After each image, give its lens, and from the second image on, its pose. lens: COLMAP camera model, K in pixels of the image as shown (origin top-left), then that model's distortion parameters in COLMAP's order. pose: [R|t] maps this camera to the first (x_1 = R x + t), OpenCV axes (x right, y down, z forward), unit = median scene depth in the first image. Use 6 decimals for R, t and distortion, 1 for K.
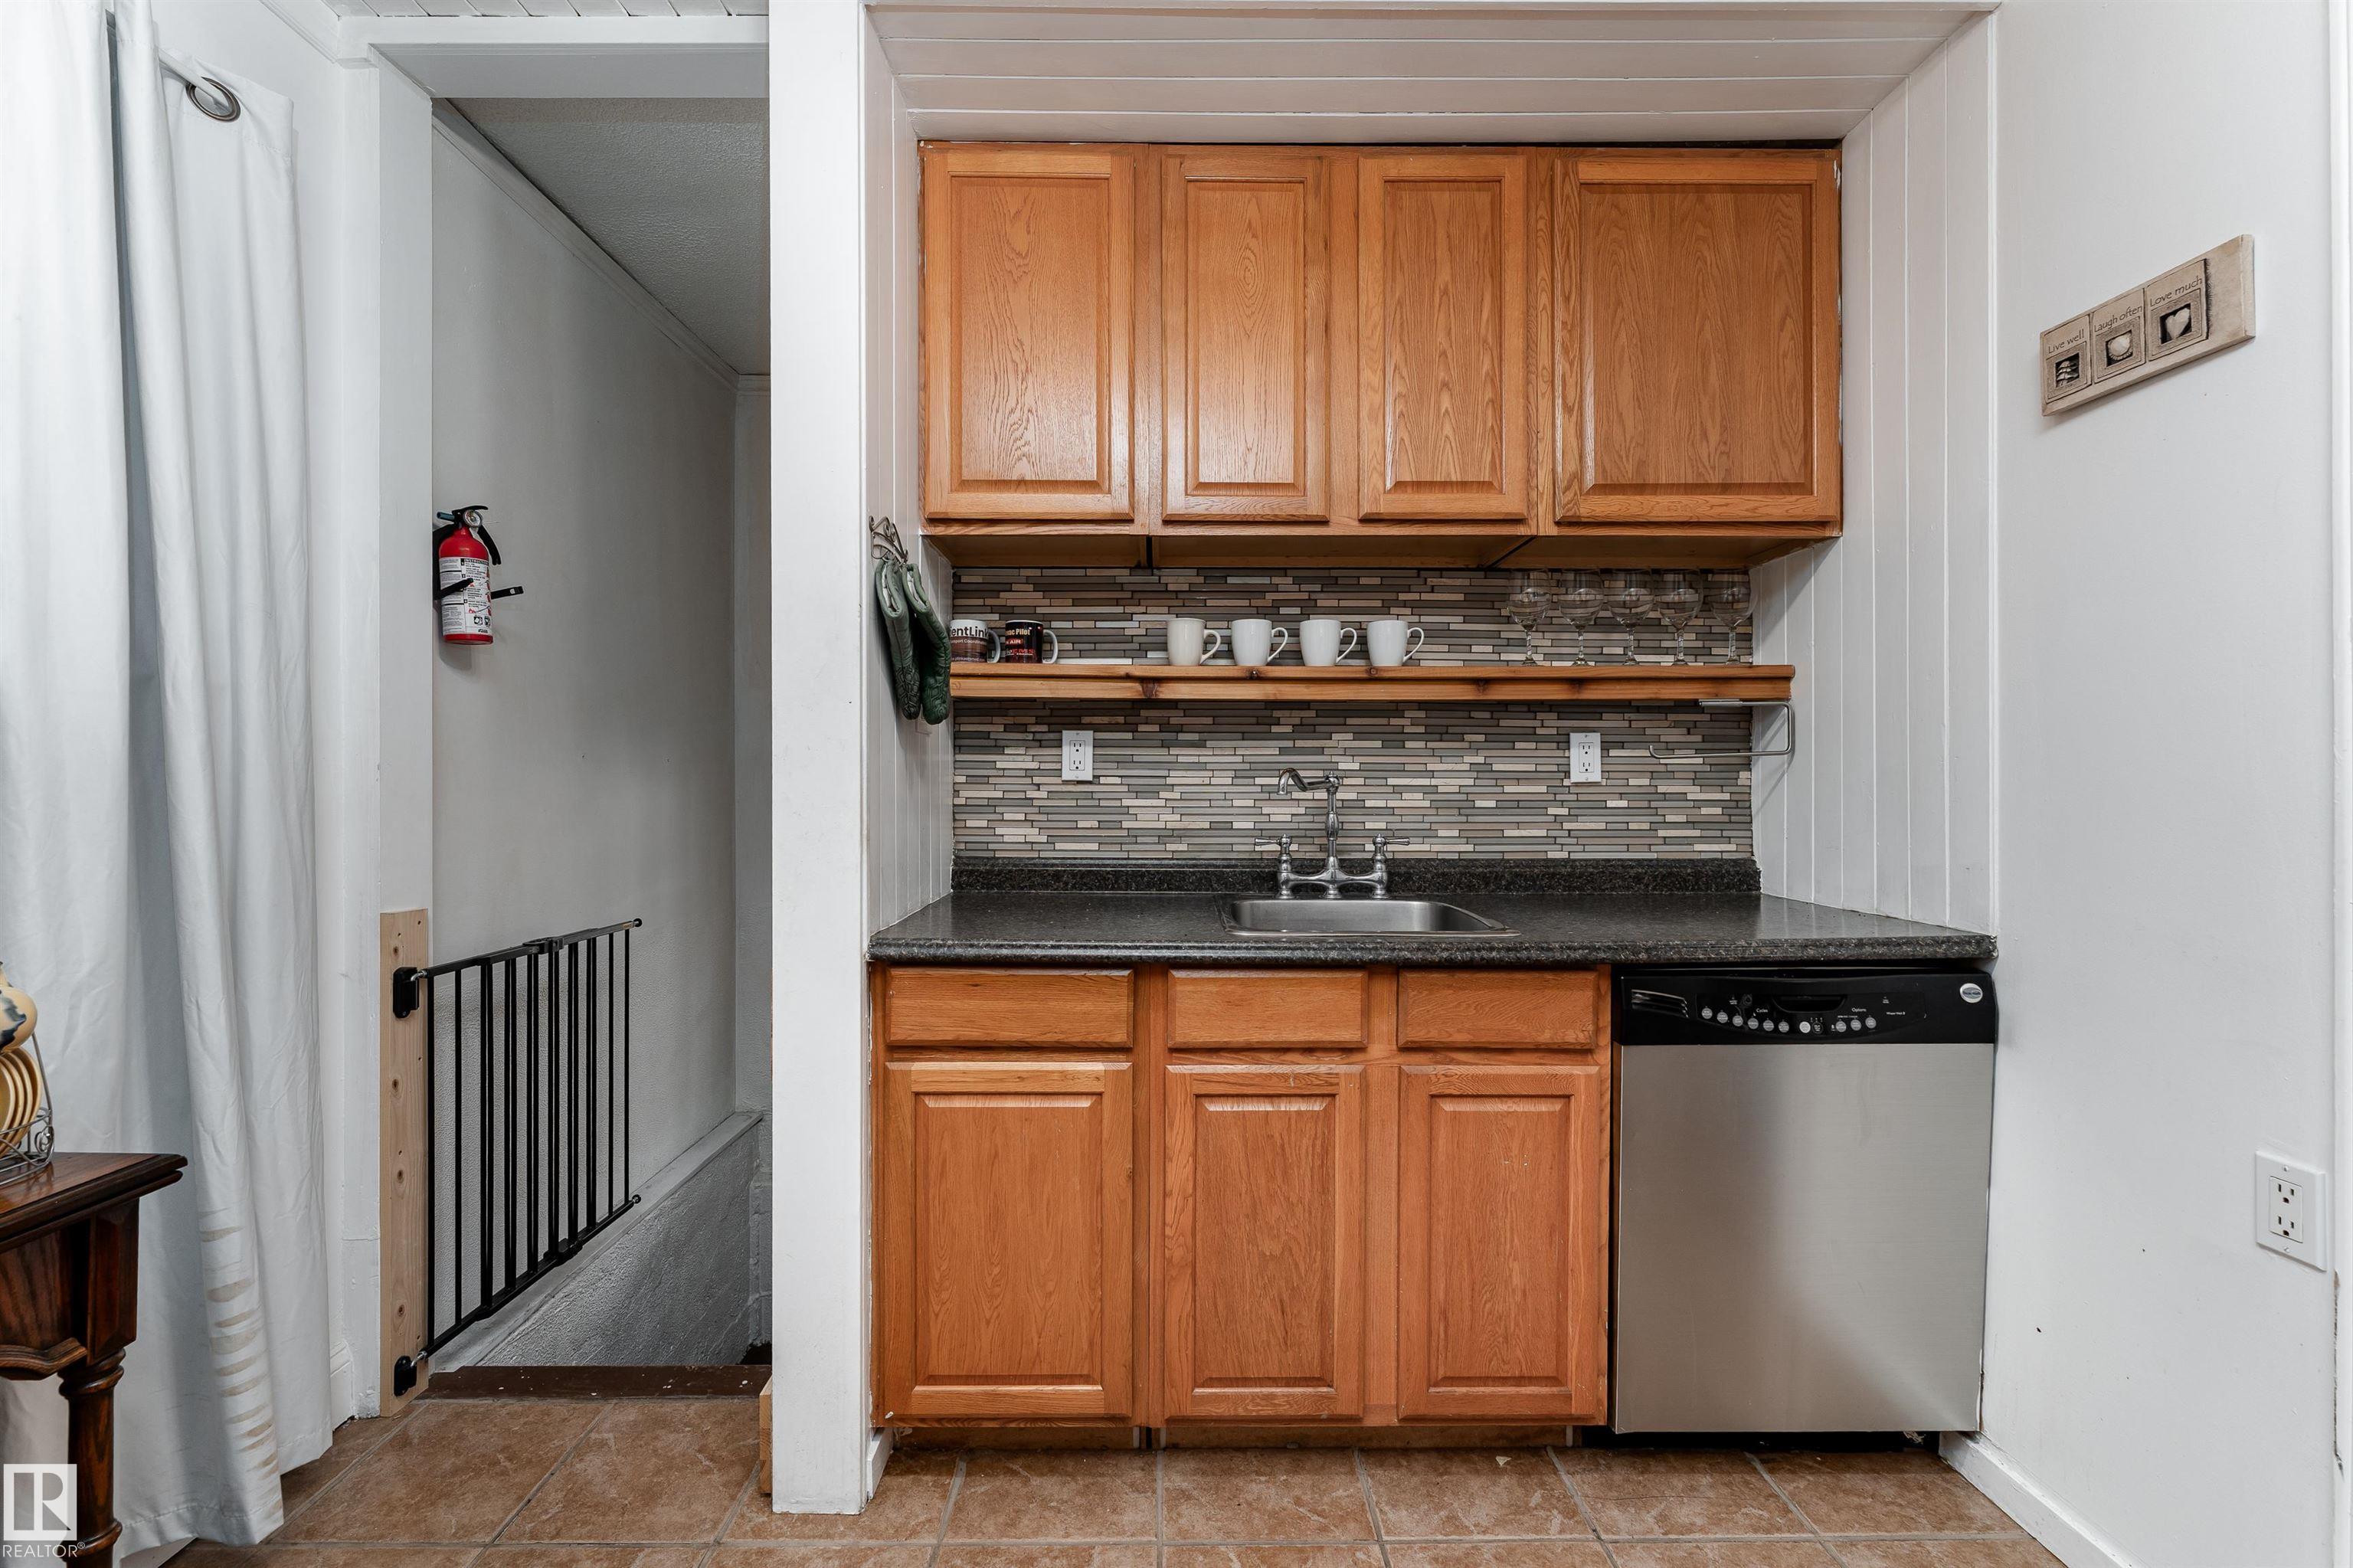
lens RADIAL K [[941.6, 0, 1170.4], [0, 941.6, 778.4], [0, 0, 1]] dist [0.000185, 0.000182]
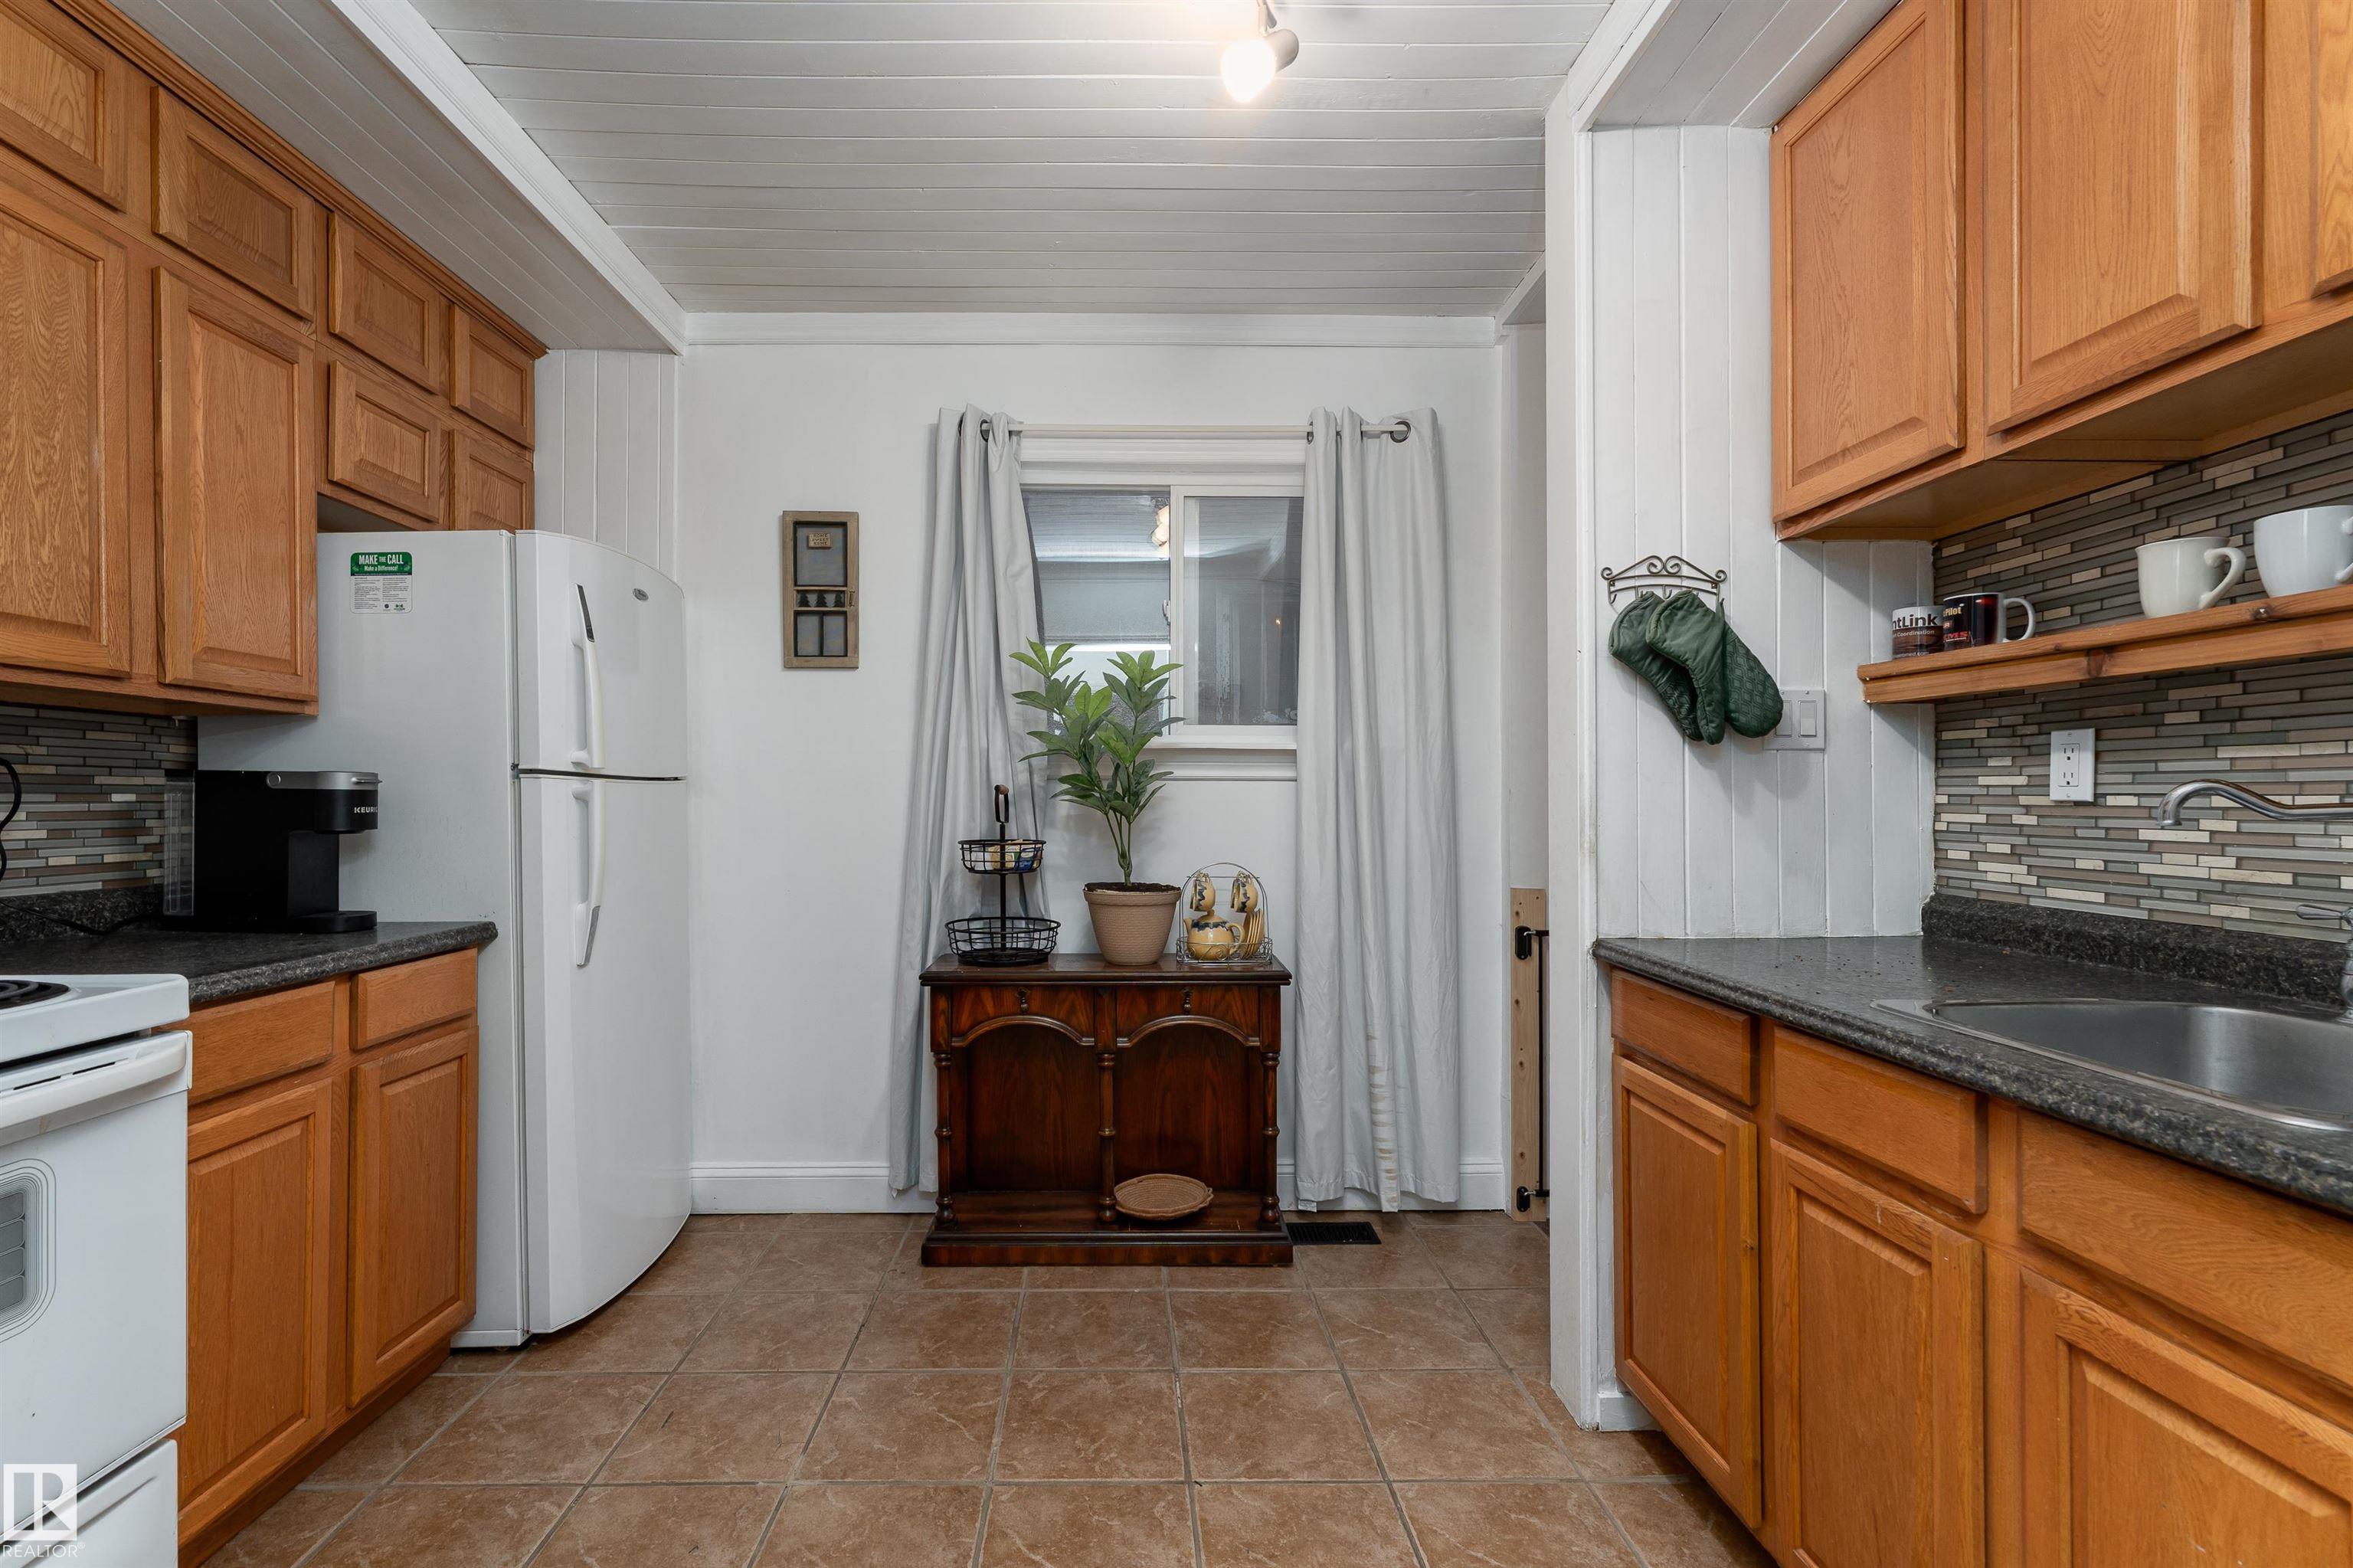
lens RADIAL K [[997.8, 0, 1168.9], [0, 997.8, 792.0], [0, 0, 1]] dist [-0.000368, -0.000102]
pose [[0.055036, -0.009404, -0.998440, 0.628905], [0.002258, 0.999954, -0.009294, 0.000928], [0.998482, -0.001743, 0.055054, 0.299629]]
